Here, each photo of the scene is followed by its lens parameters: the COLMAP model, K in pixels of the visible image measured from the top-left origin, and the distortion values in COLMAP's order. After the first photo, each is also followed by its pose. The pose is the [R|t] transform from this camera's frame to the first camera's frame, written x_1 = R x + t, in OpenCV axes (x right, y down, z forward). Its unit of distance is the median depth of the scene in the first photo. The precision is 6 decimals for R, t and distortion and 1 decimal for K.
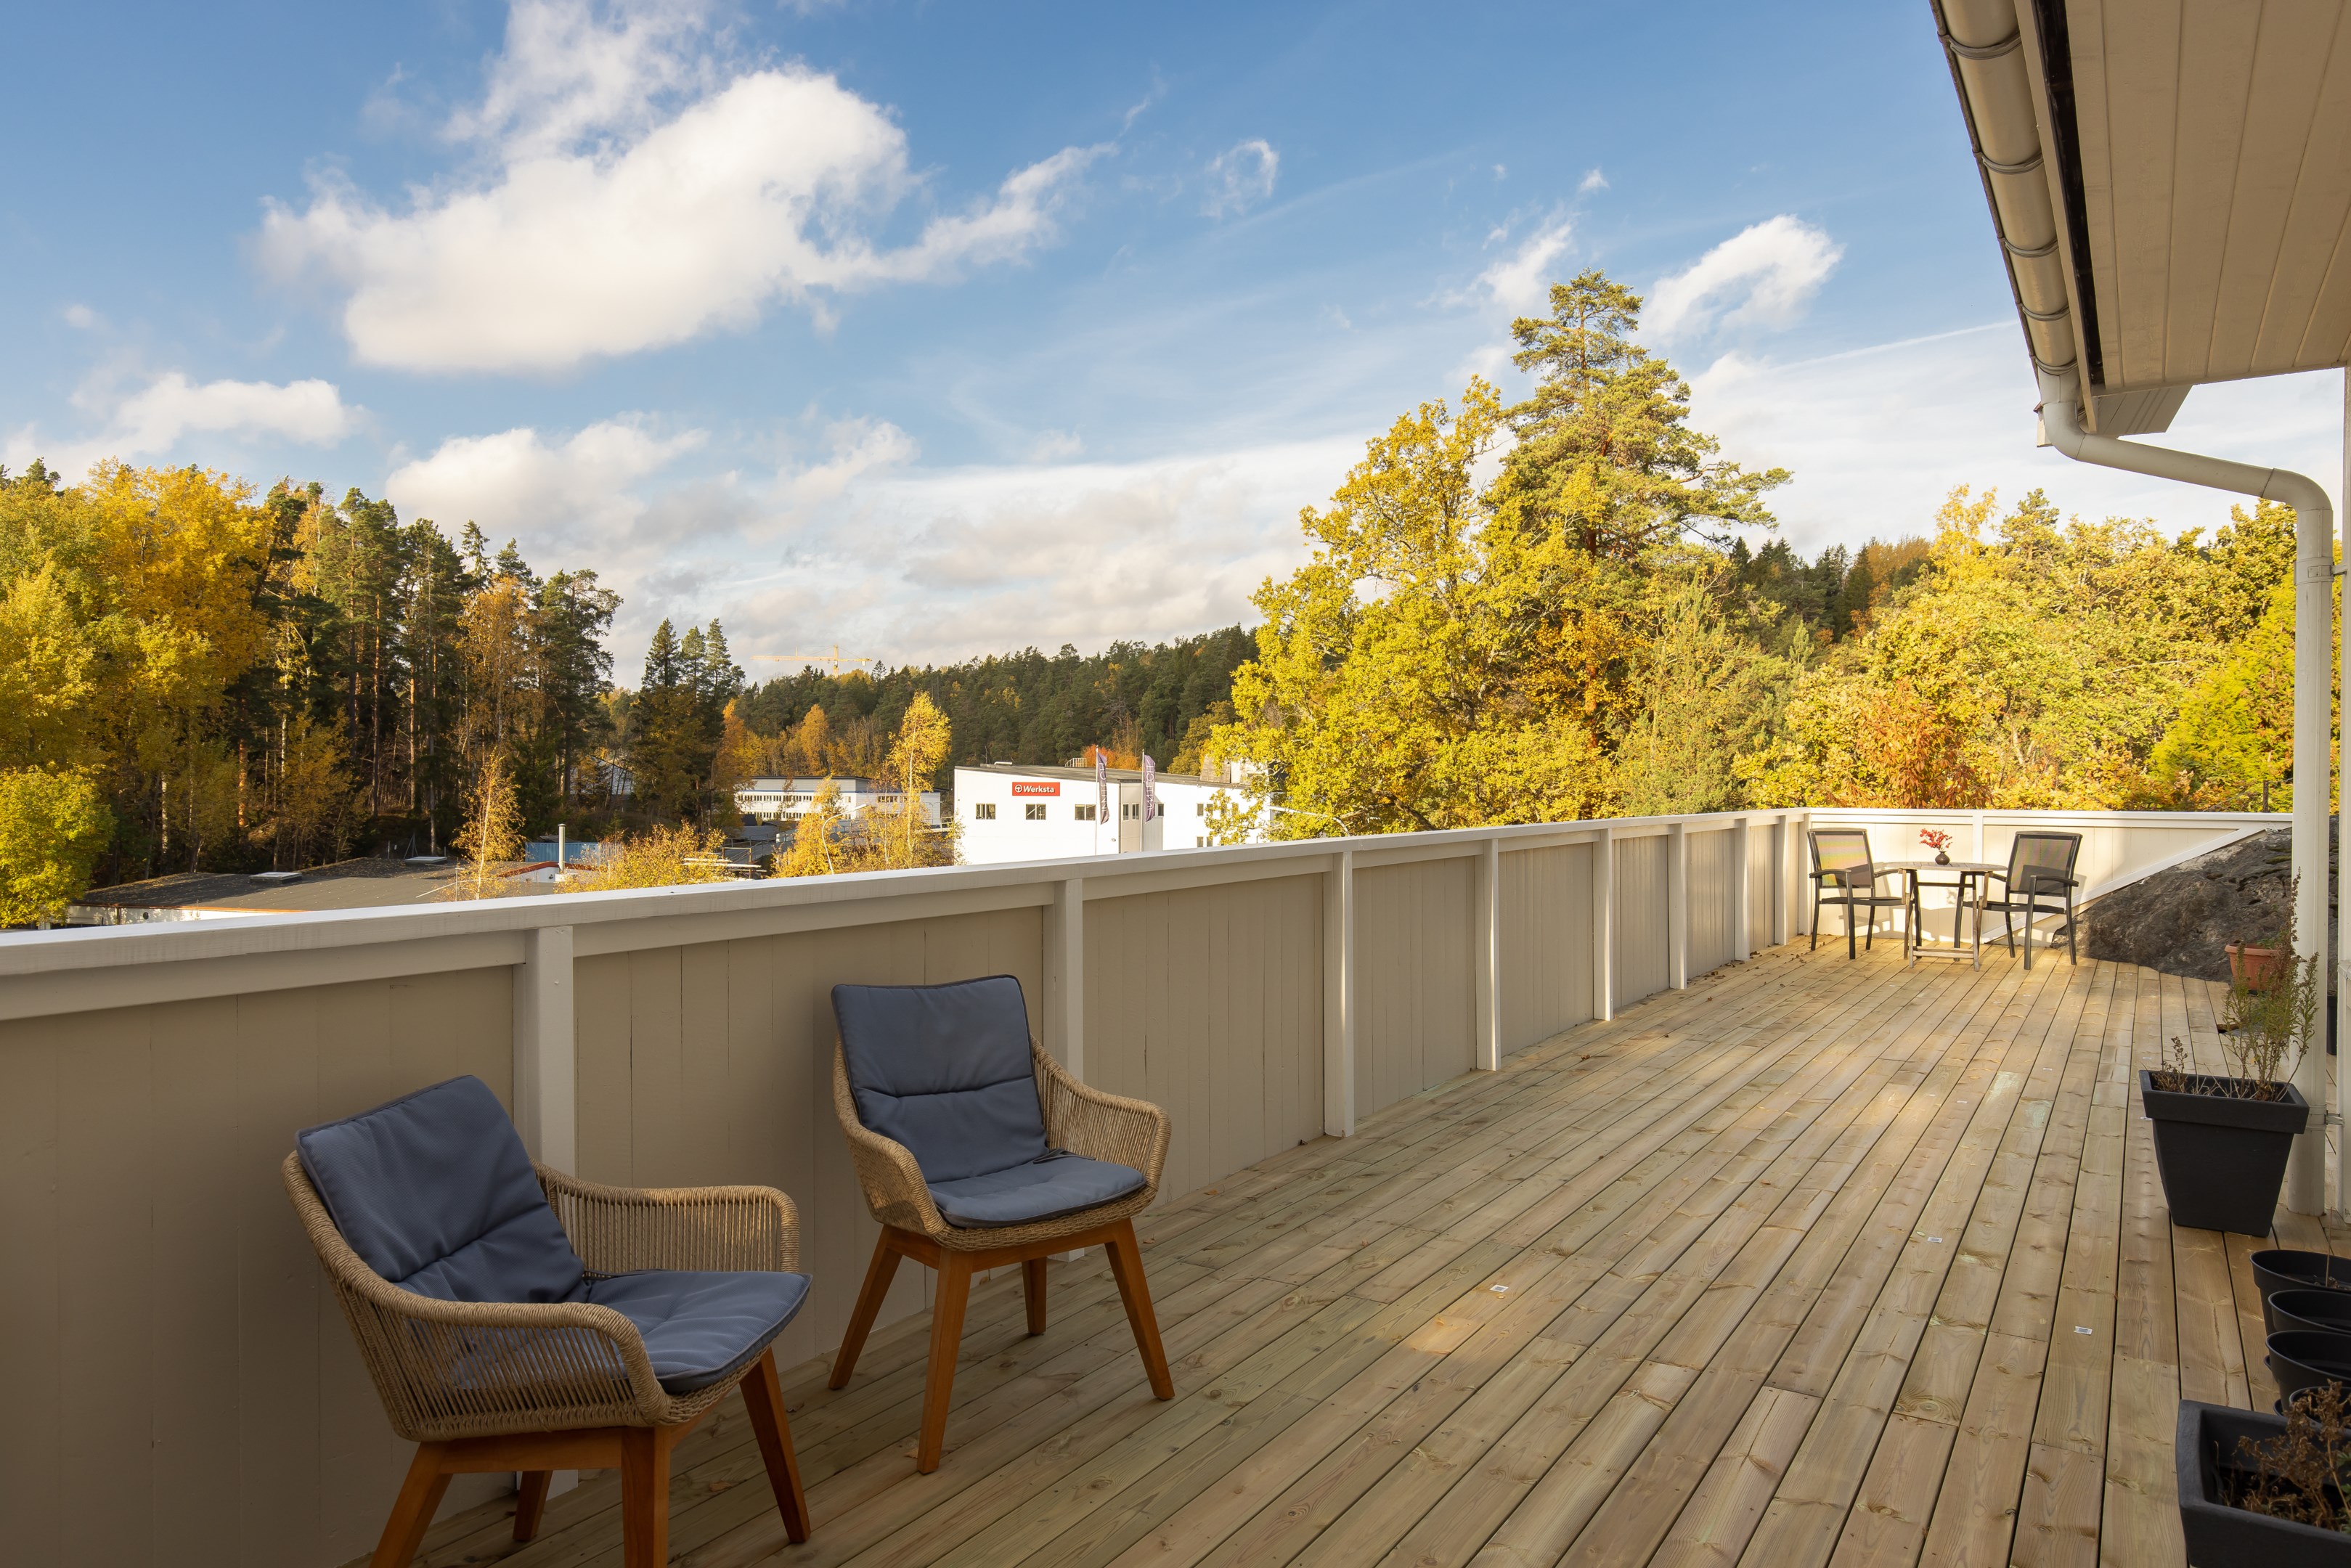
lens RADIAL K [[1483.6, 0, 1206.8], [0, 1483.6, 803.4], [0, 0, 1]] dist [0.004935, -0.000702]
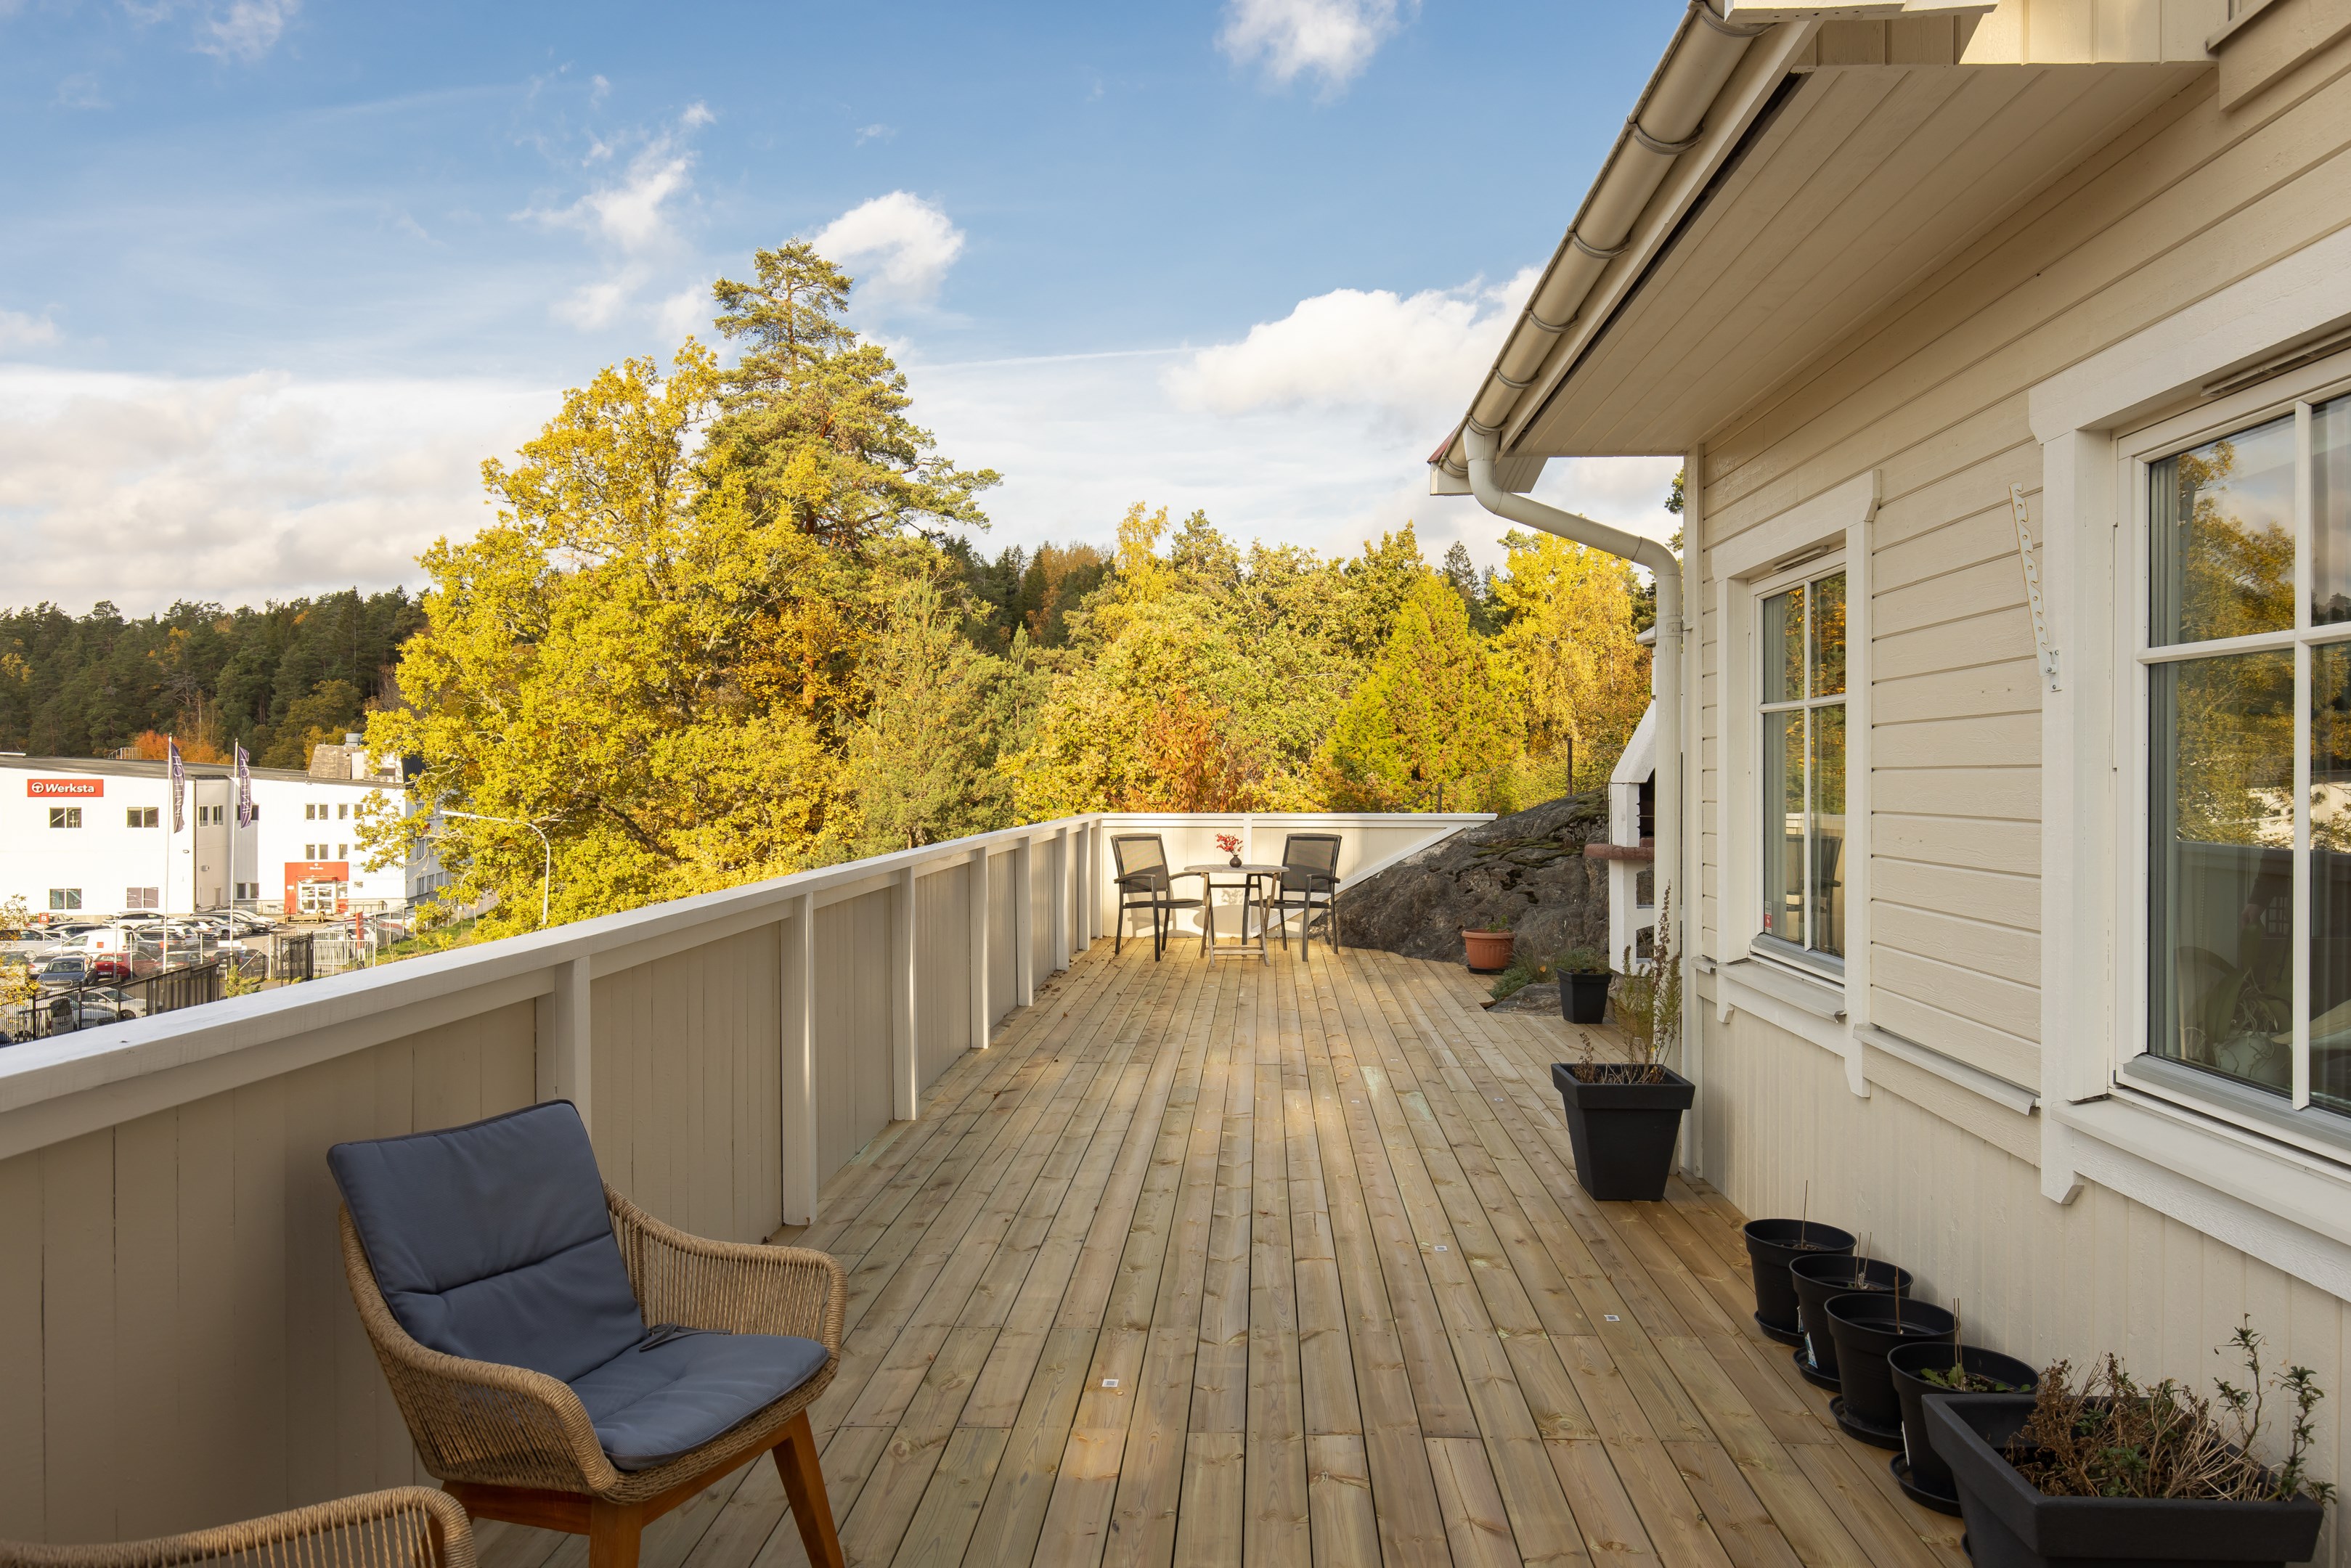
lens RADIAL K [[1551.4, 0, 1209.8], [0, 1551.4, 785.3], [0, 0, 1]] dist [0.000756, -0.001105]
pose [[0.863313, -0.005145, 0.504642, -0.073320], [0.009163, 0.999943, -0.005479, -0.010461], [-0.504585, 0.009354, 0.863311, 0.047921]]
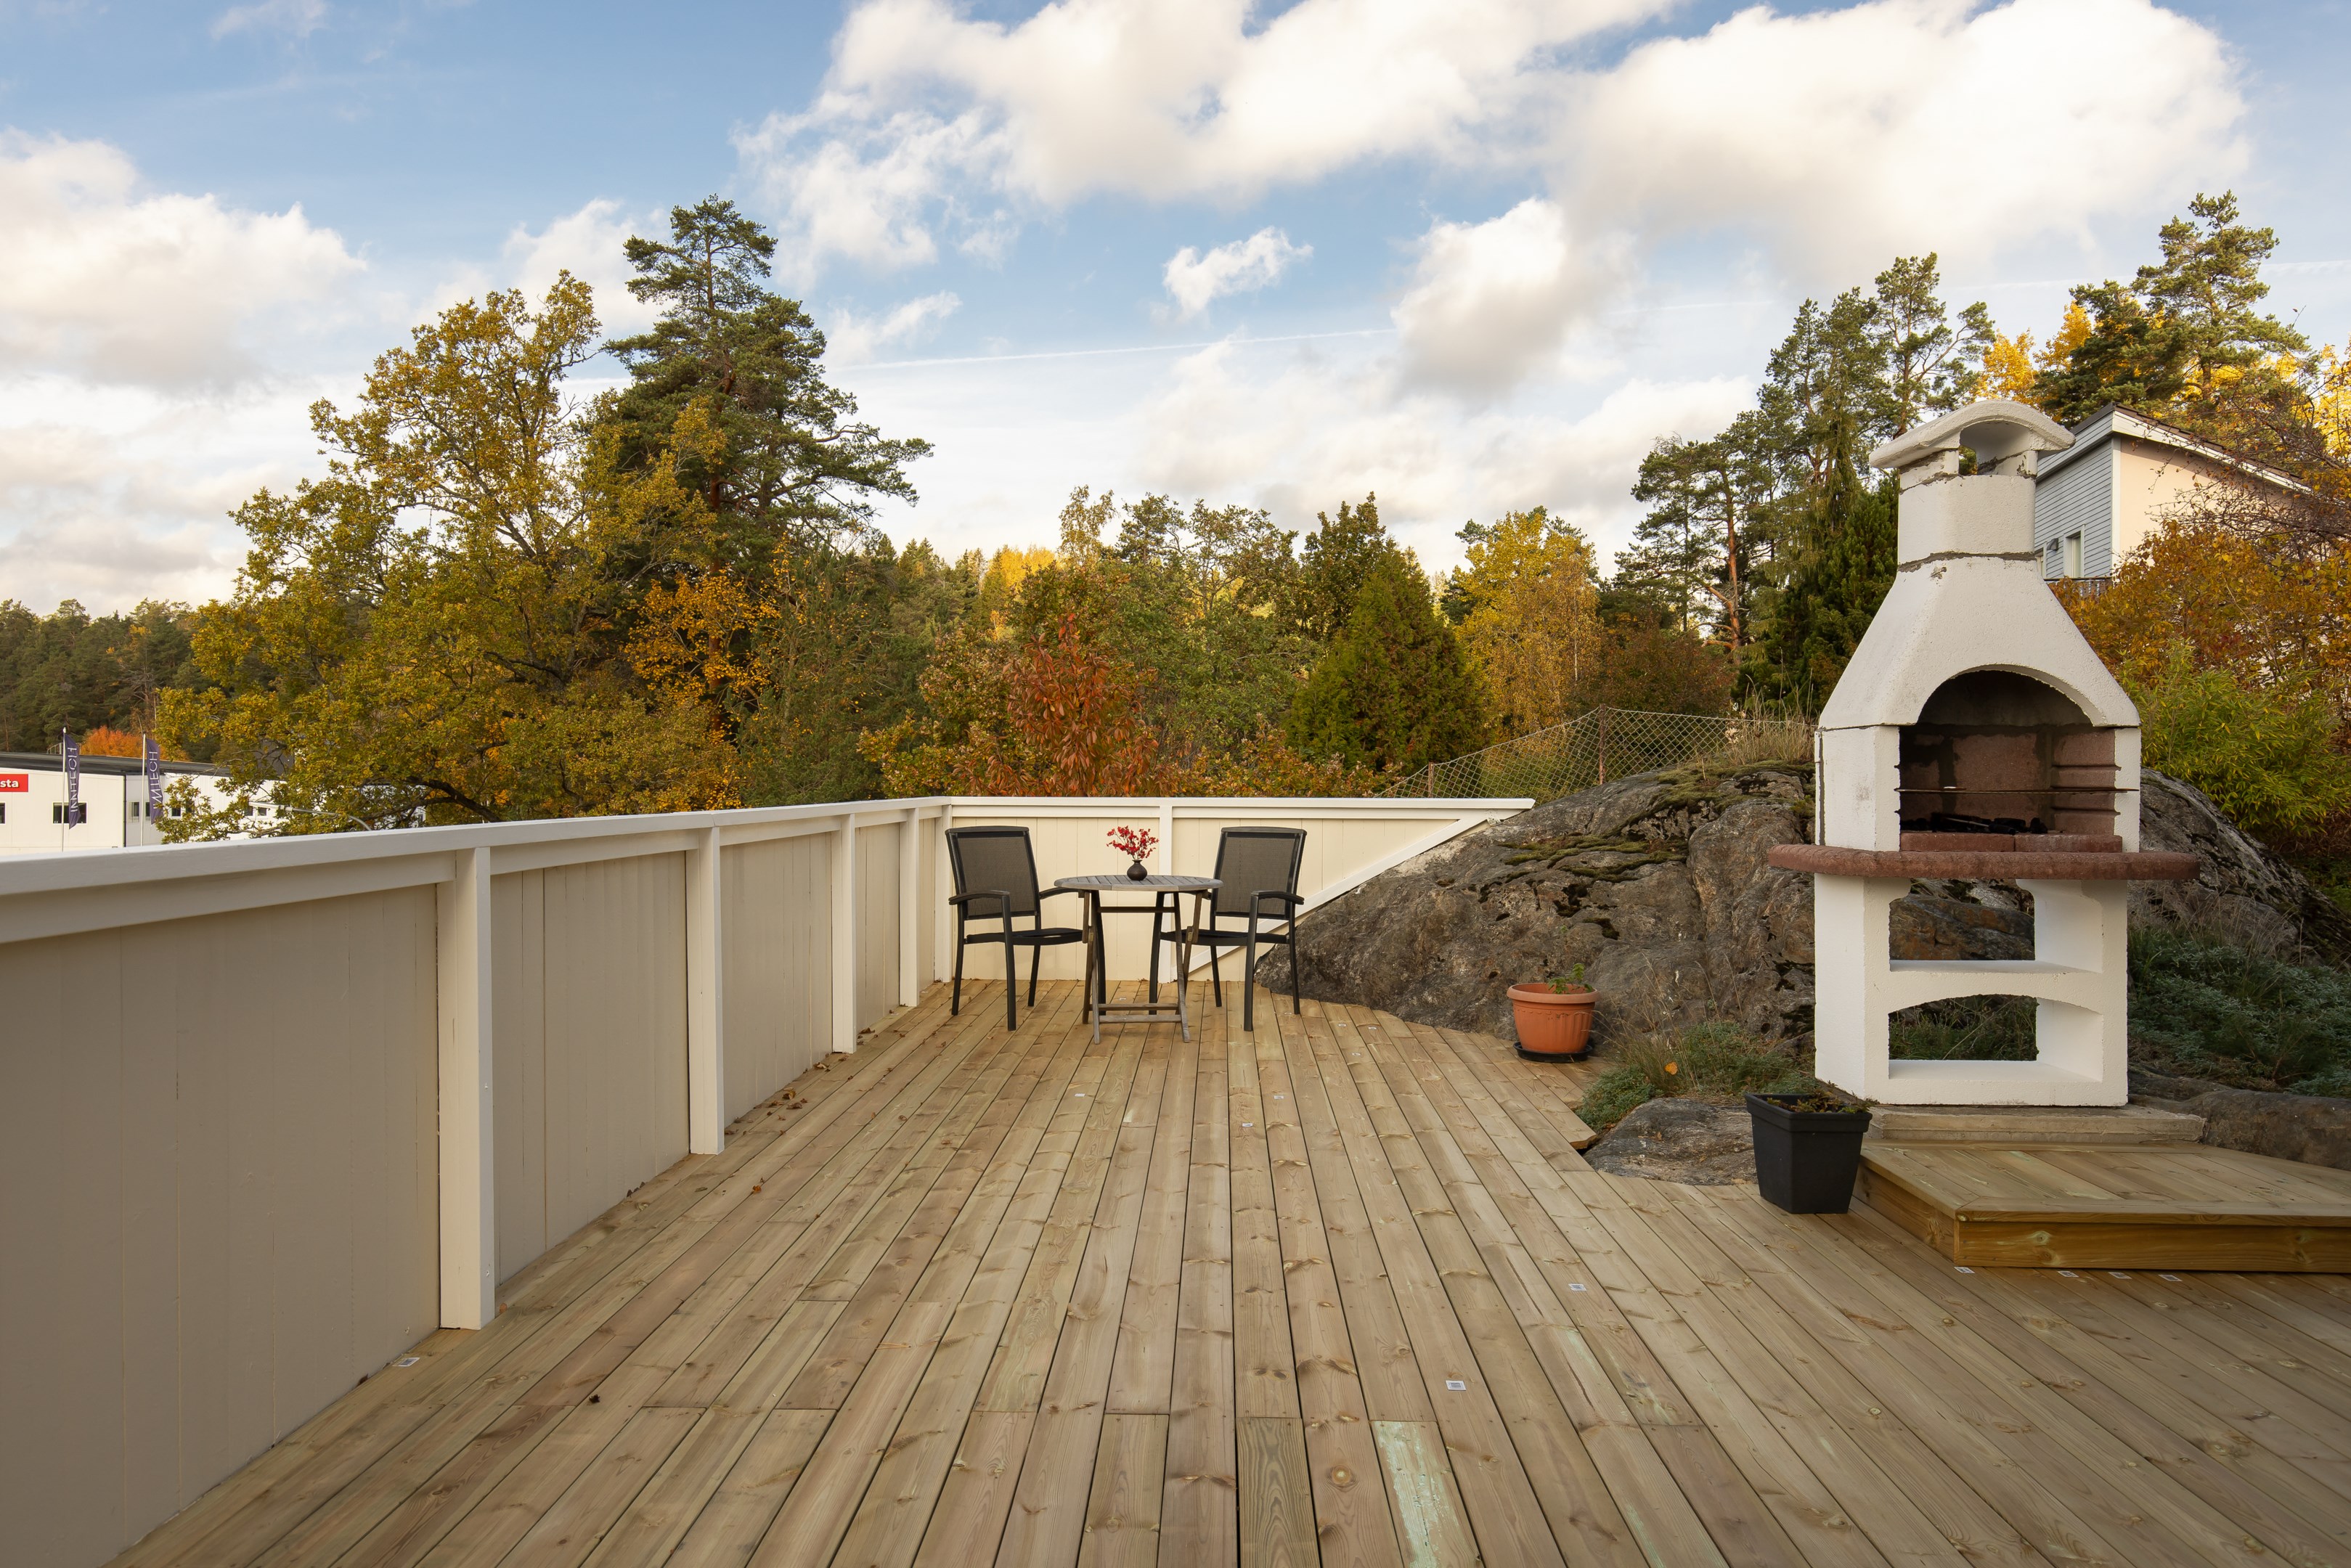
lens RADIAL K [[1492.8, 0, 1161.9], [0, 1492.8, 785.2], [0, 0, 1]] dist [0.003269, 0.000443]
pose [[0.865191, -0.003229, 0.501432, 0.157929], [0.007185, 0.999956, -0.005958, 0.002579], [-0.501391, 0.008758, 0.865177, 0.385412]]
